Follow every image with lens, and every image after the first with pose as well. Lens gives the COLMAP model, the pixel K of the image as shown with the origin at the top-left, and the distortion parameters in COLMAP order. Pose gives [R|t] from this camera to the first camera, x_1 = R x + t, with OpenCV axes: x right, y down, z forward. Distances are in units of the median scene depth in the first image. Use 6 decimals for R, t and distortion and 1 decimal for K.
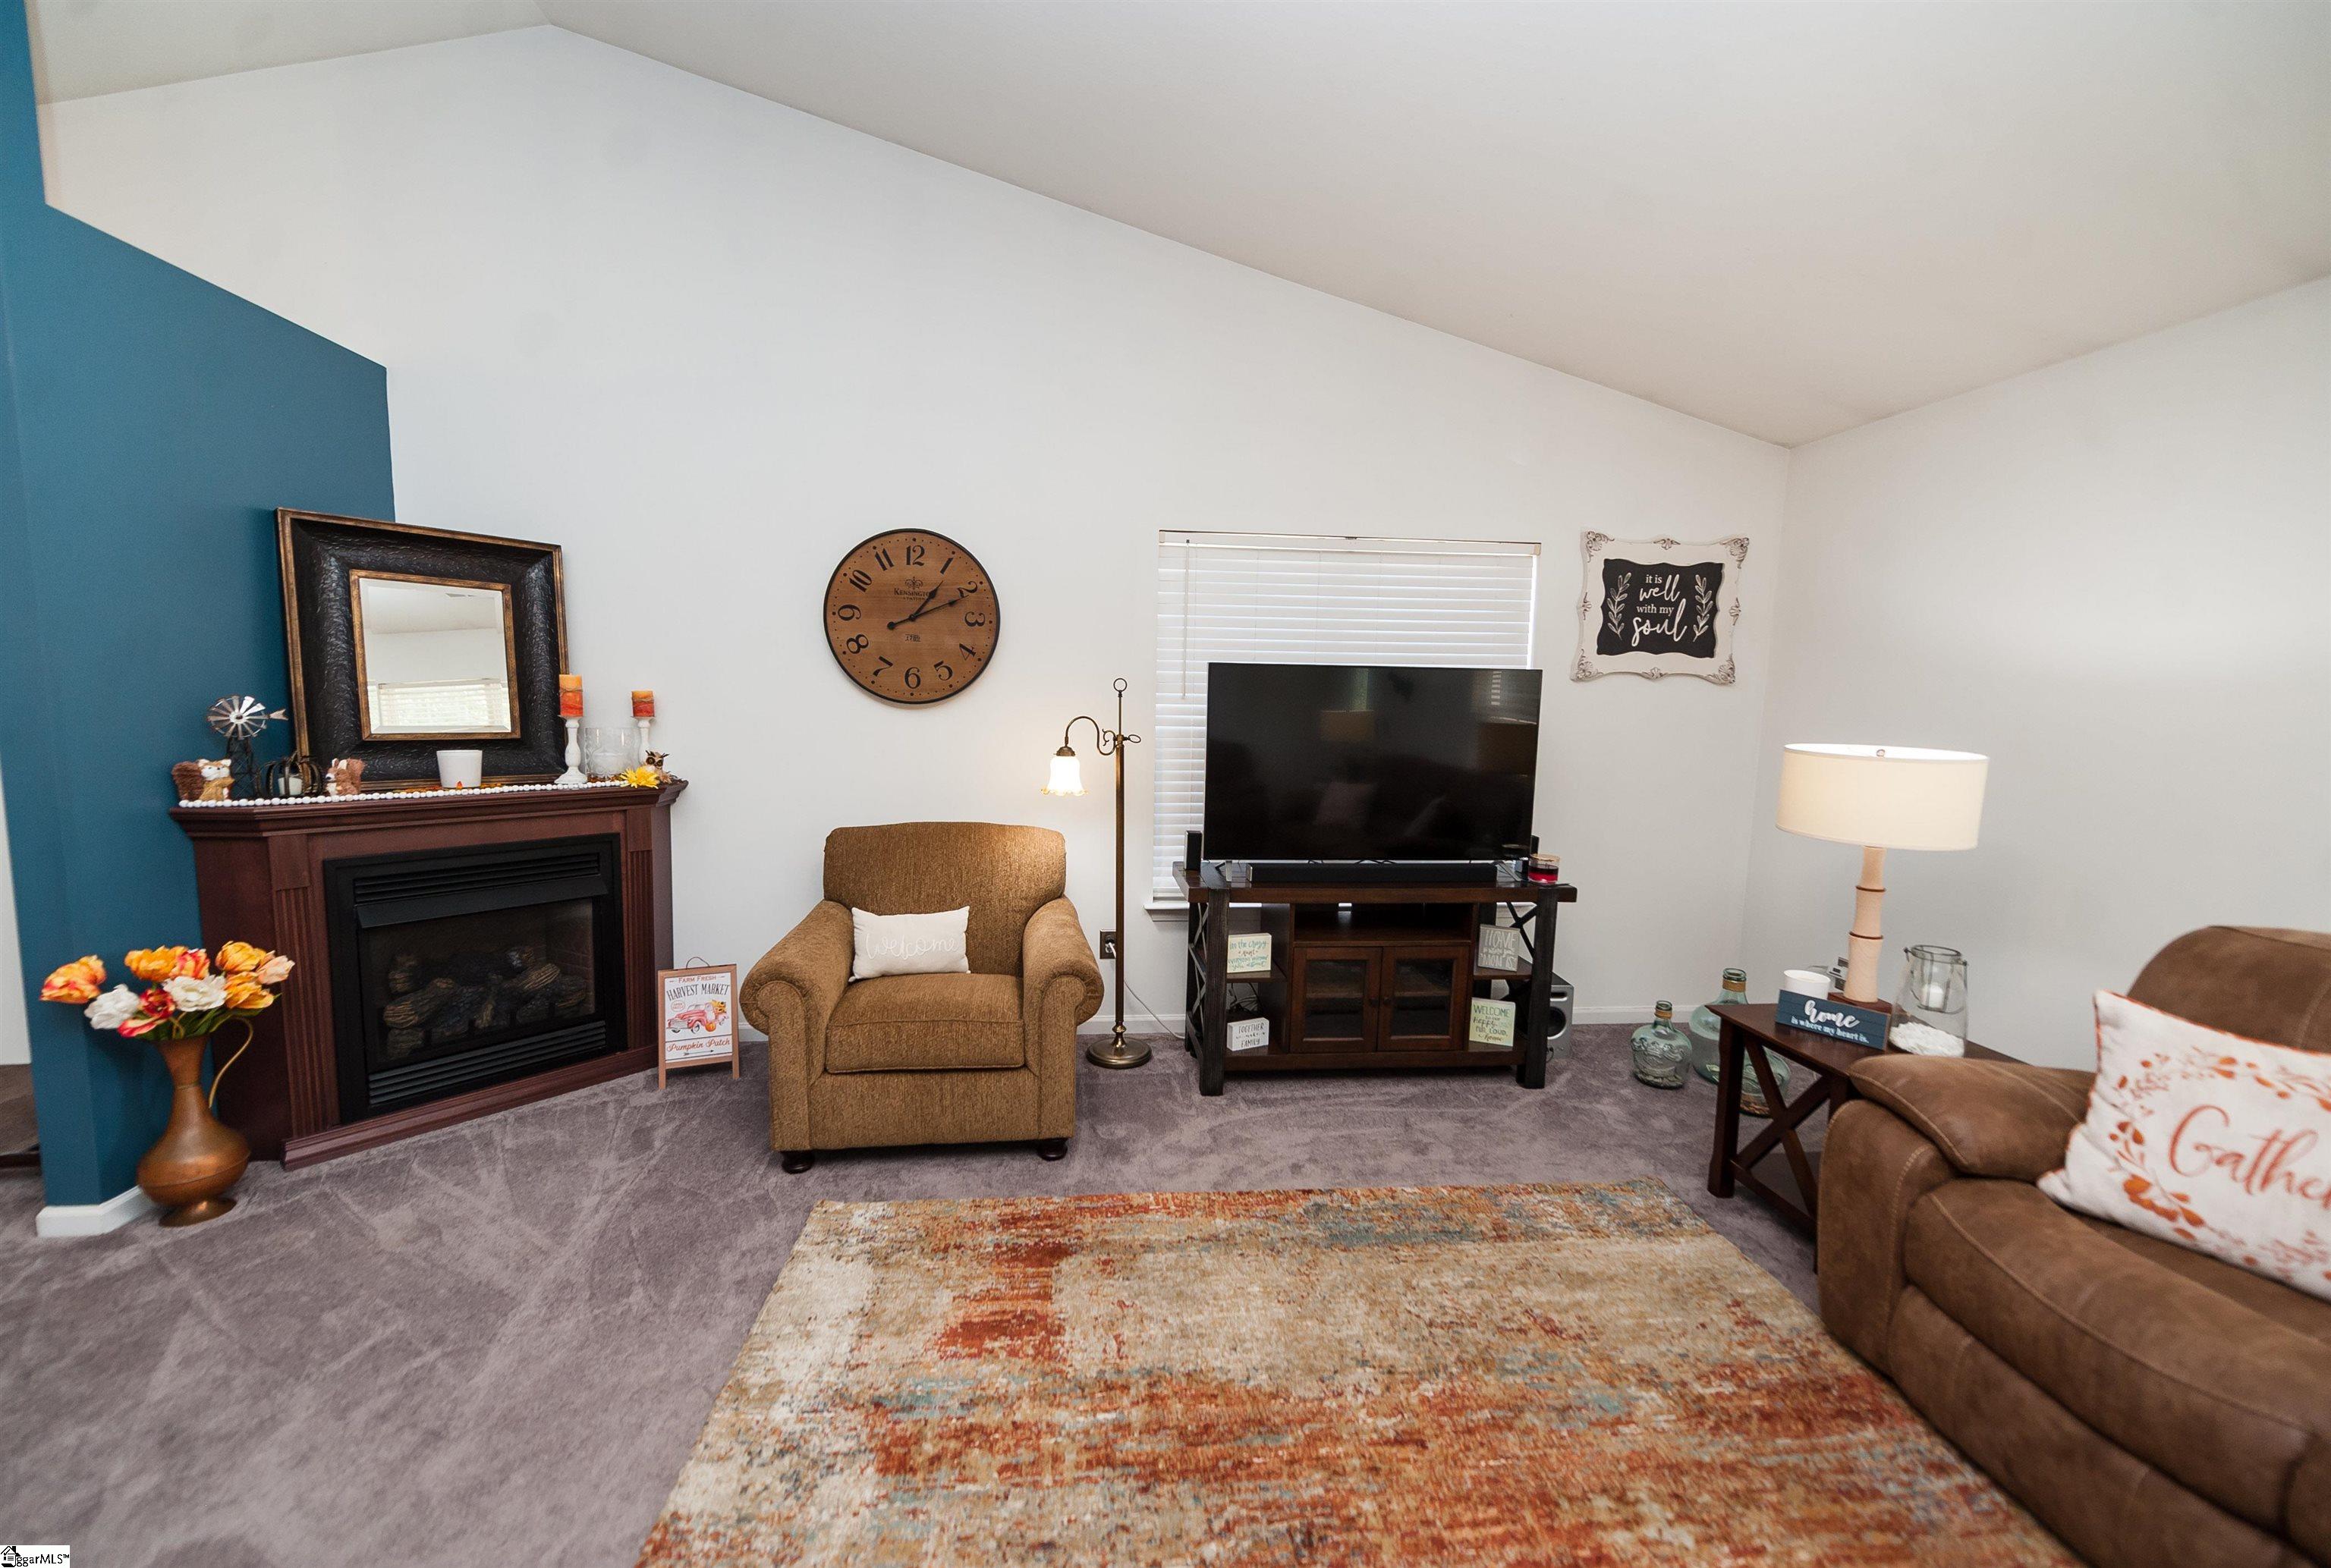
lens RADIAL K [[907.7, 0, 1155.6], [0, 907.7, 791.6], [0, 0, 1]] dist [0.002651, 0.000063]
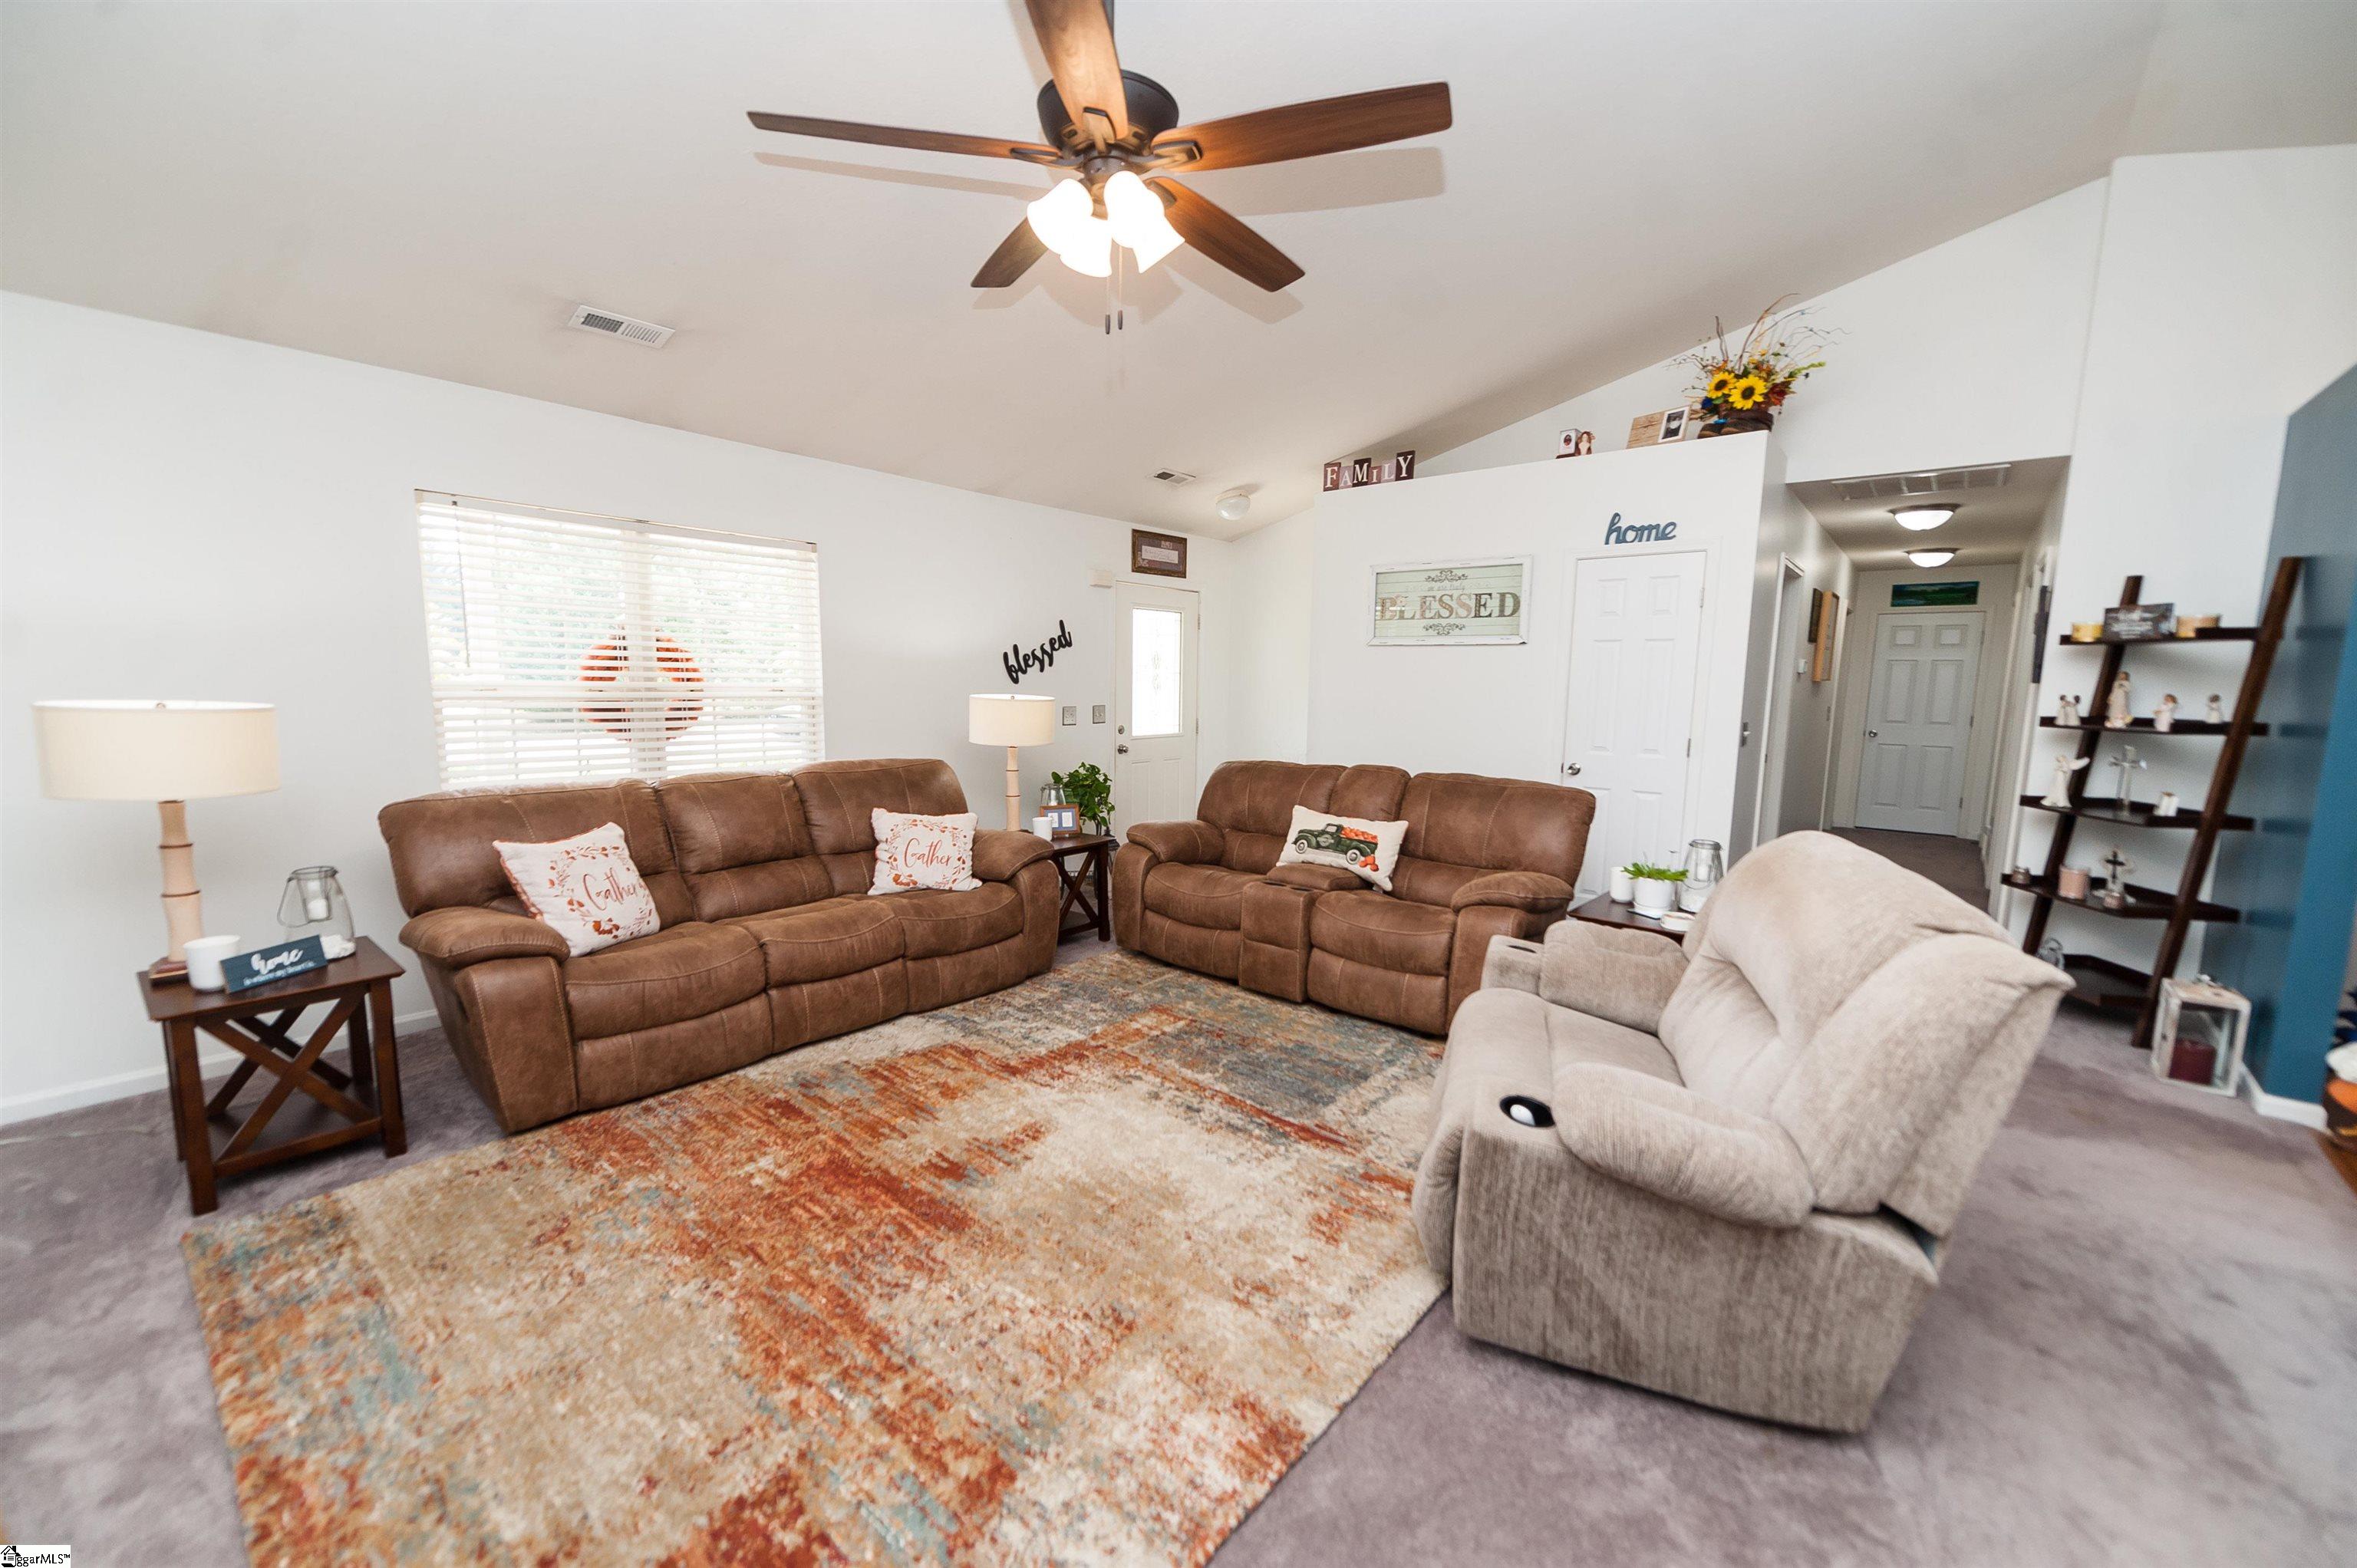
lens RADIAL K [[943.9, 0, 1173.3], [0, 943.9, 785.9], [0, 0, 1]] dist [0.013849, -0.004789]
pose [[-0.703545, -0.115293, 0.701236, -0.815836], [0.042772, 0.978093, 0.203725, -0.142142], [-0.709362, 0.173323, -0.683201, 1.118618]]
